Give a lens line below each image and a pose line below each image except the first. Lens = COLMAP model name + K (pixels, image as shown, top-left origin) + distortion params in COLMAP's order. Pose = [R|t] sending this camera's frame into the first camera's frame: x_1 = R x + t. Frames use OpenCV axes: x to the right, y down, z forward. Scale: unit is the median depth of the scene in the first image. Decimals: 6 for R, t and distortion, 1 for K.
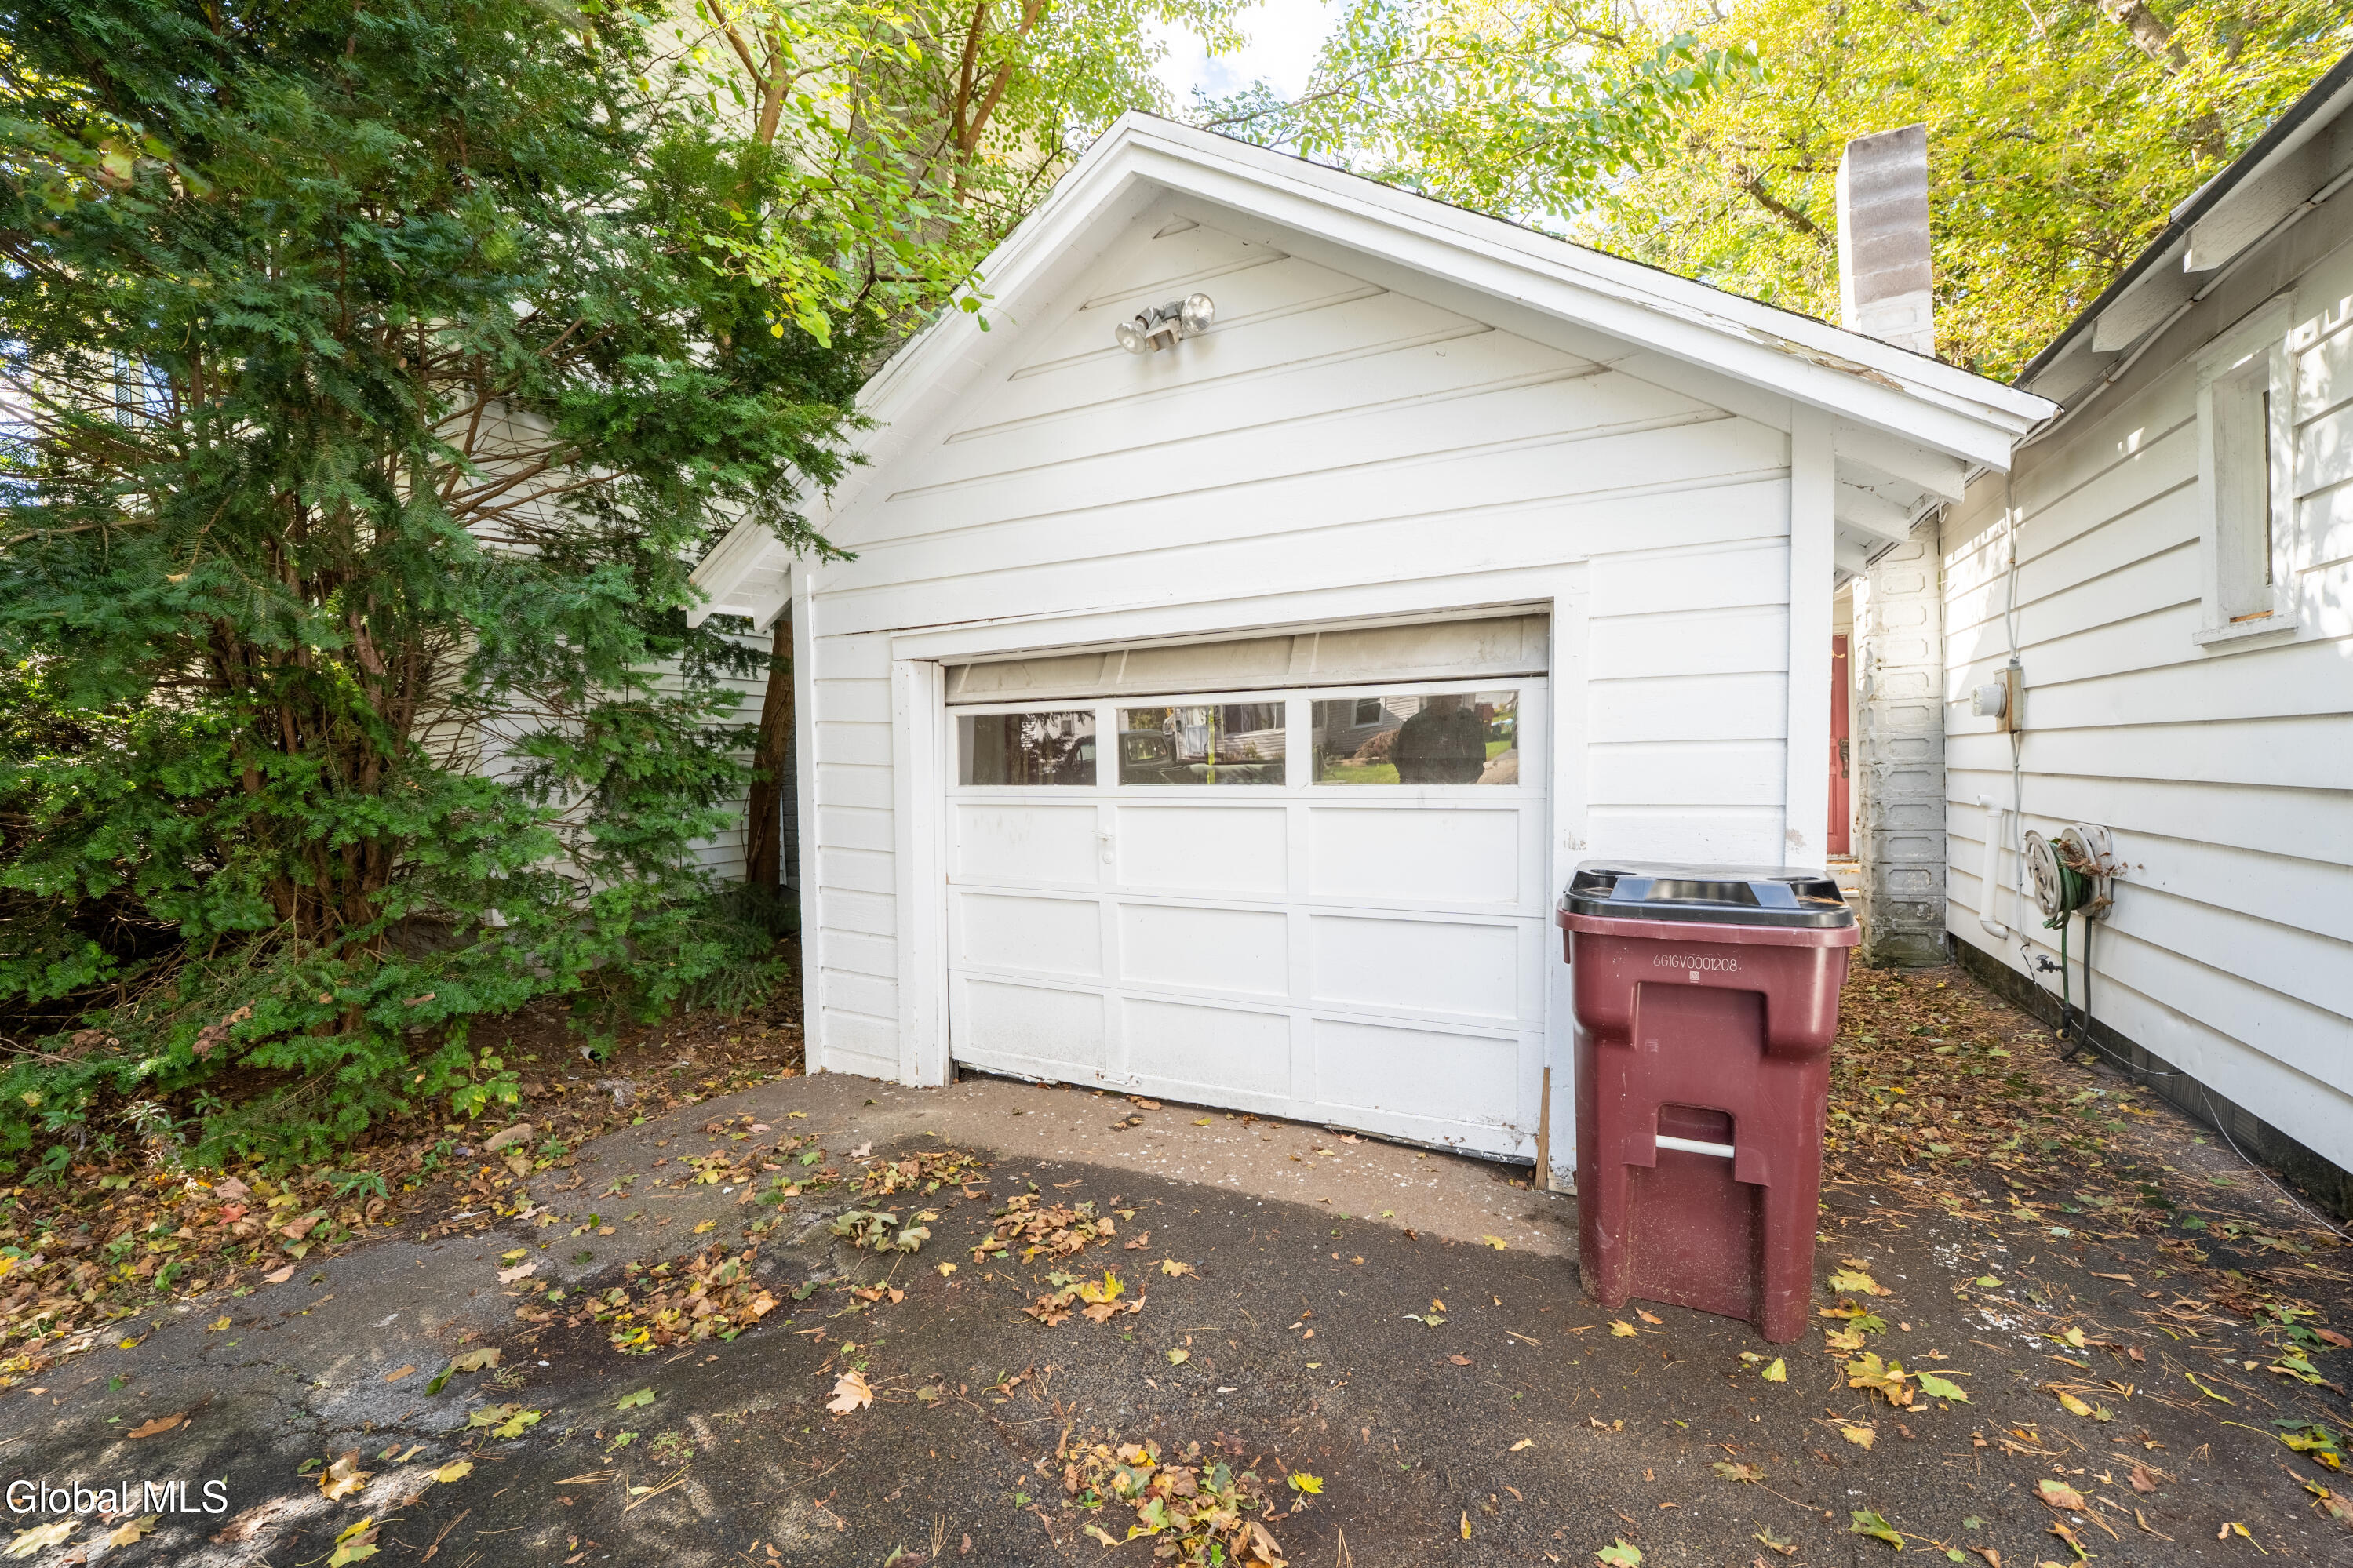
lens RADIAL K [[968.7, 0, 1170.2], [0, 968.7, 799.7], [0, 0, 1]] dist [-0.017359, 0.000323]
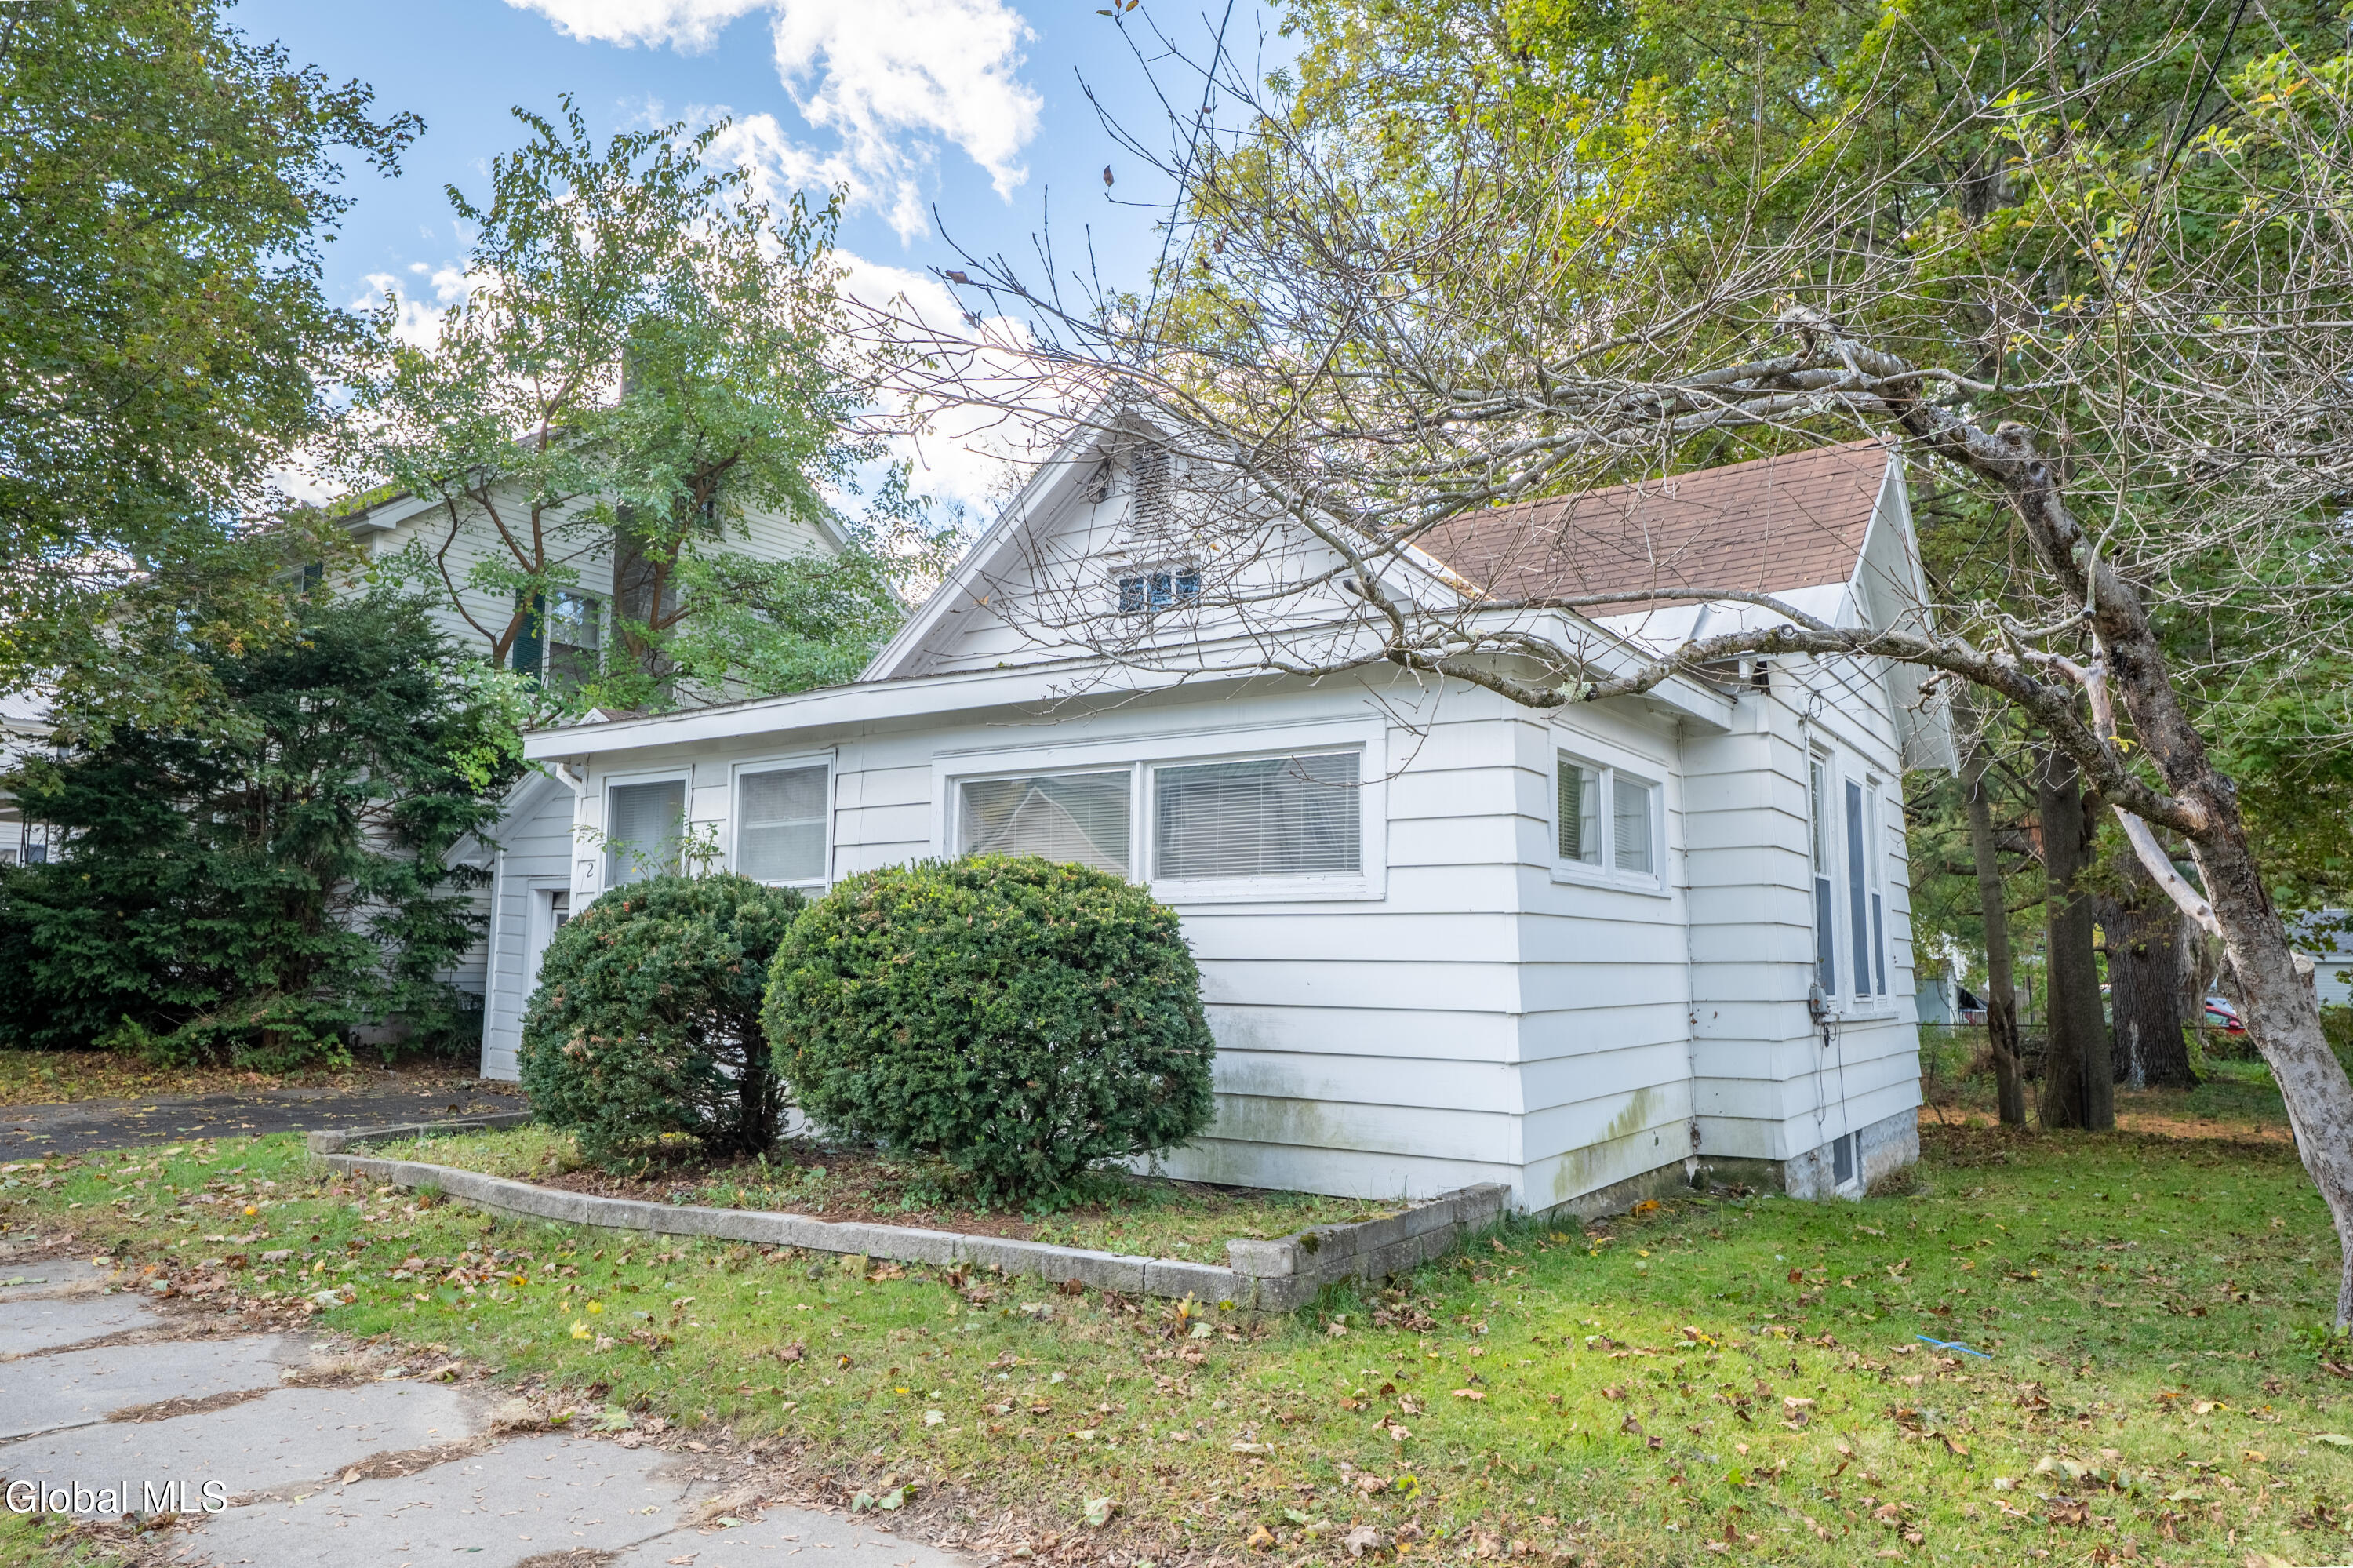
lens RADIAL K [[1530.2, 0, 1176.5], [0, 1530.2, 784.0], [0, 0, 1]] dist [0.000842, 0.000383]
pose [[0.991352, 0.027046, -0.128410, 1.816980], [-0.045987, 0.988080, -0.146915, 0.075953], [0.122906, 0.151550, 0.980779, -2.576142]]
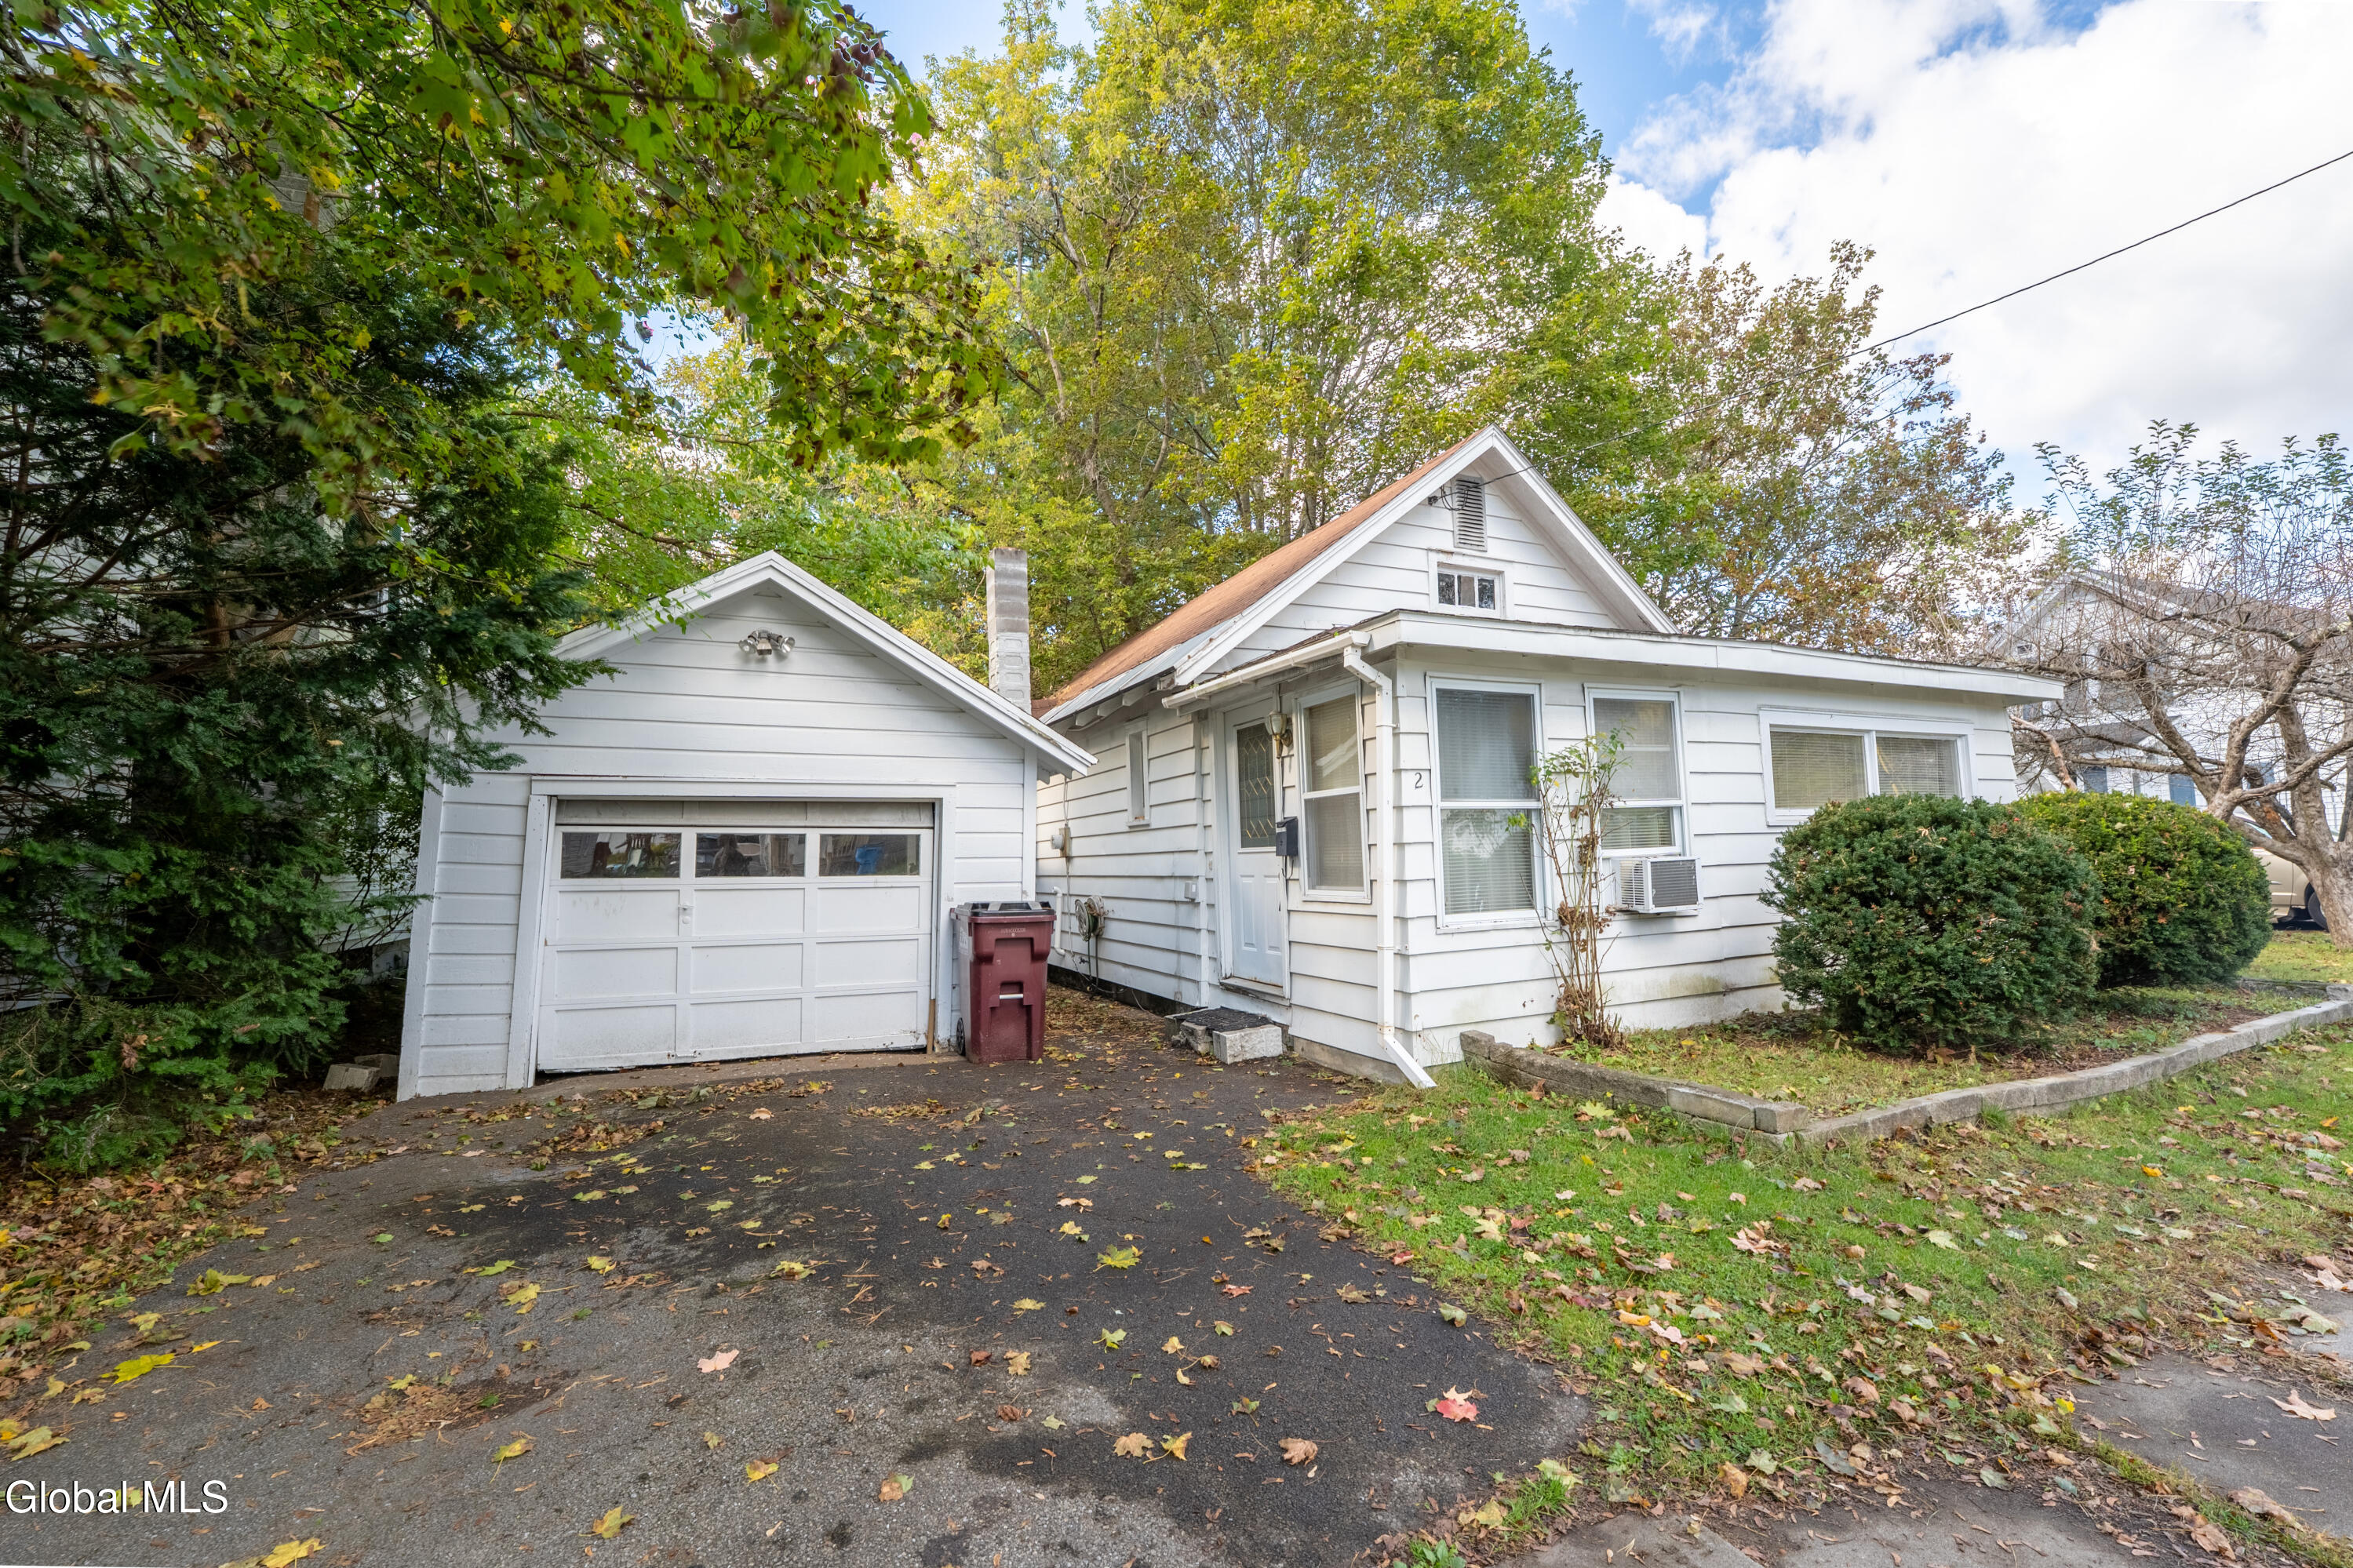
lens RADIAL K [[968.7, 0, 1170.2], [0, 968.7, 799.7], [0, 0, 1]] dist [-0.017359, 0.000323]
pose [[0.645720, 0.065899, 0.760725, -0.843817], [0.029997, 0.993311, -0.111509, 0.066517], [-0.762985, 0.094823, 0.639424, -0.777410]]
